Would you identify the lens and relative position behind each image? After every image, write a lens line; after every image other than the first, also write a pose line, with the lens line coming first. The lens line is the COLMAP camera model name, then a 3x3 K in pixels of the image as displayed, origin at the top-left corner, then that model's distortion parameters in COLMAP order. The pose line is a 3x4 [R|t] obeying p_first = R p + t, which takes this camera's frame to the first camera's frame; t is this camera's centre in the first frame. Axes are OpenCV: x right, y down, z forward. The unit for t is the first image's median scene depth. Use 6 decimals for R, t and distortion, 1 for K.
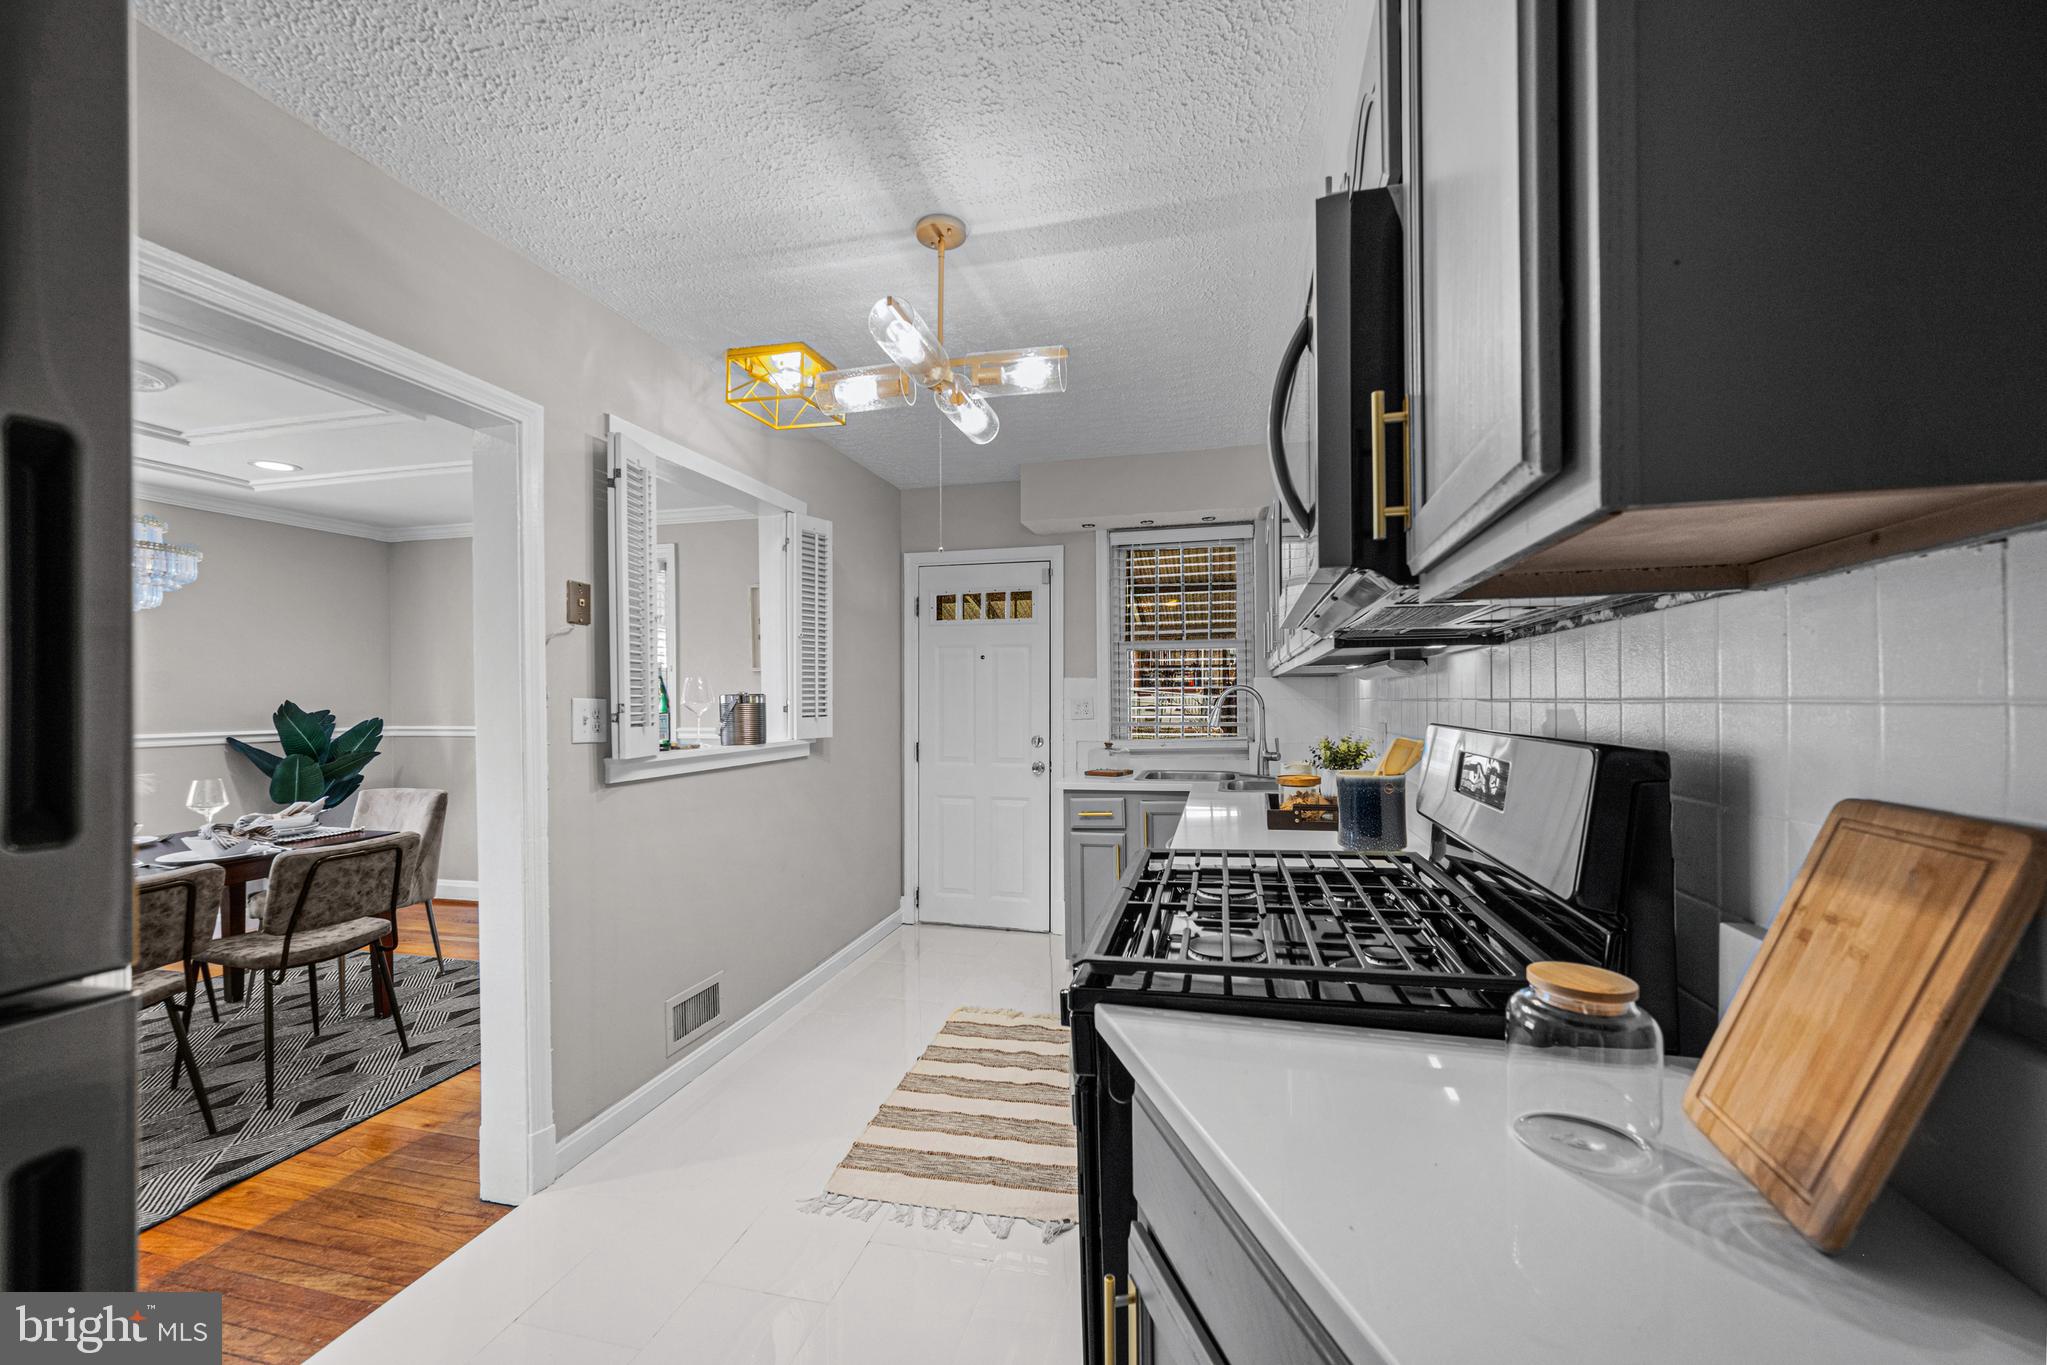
lens RADIAL K [[840.7, 0, 1044.8], [0, 840.7, 693.6], [0, 0, 1]] dist [0.000597, -0.000760]
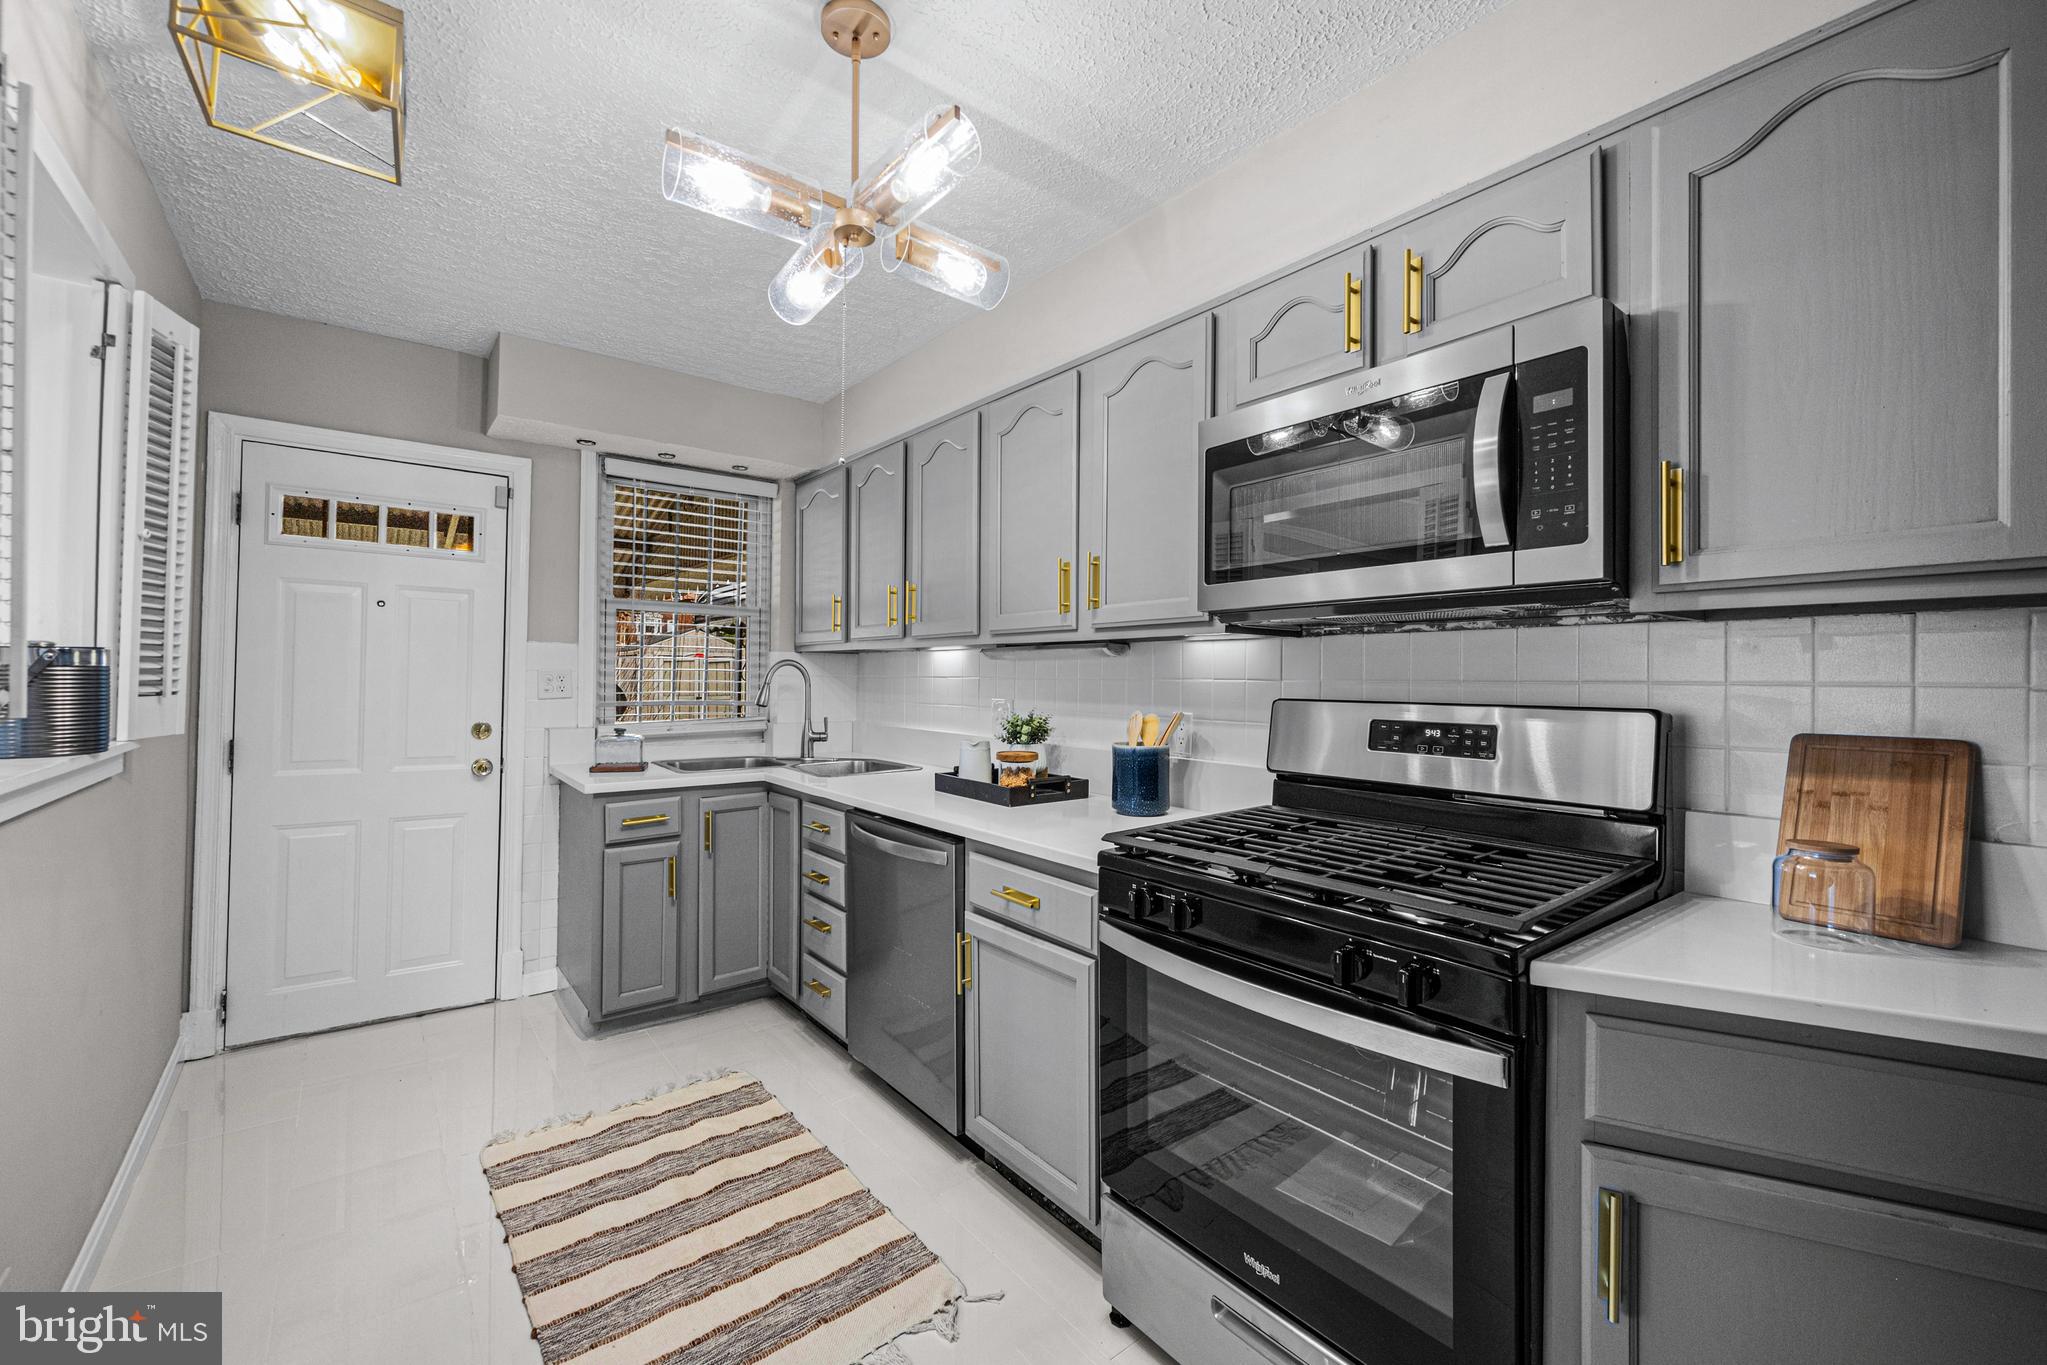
lens RADIAL K [[840.7, 0, 1040.8], [0, 840.7, 667.3], [0, 0, 1]] dist [0.000597, -0.000760]
pose [[0.610308, 0.023995, 0.791801, -0.291227], [-0.018056, 0.999703, -0.016378, 0.007613], [-0.791959, -0.004302, 0.610560, 0.212879]]
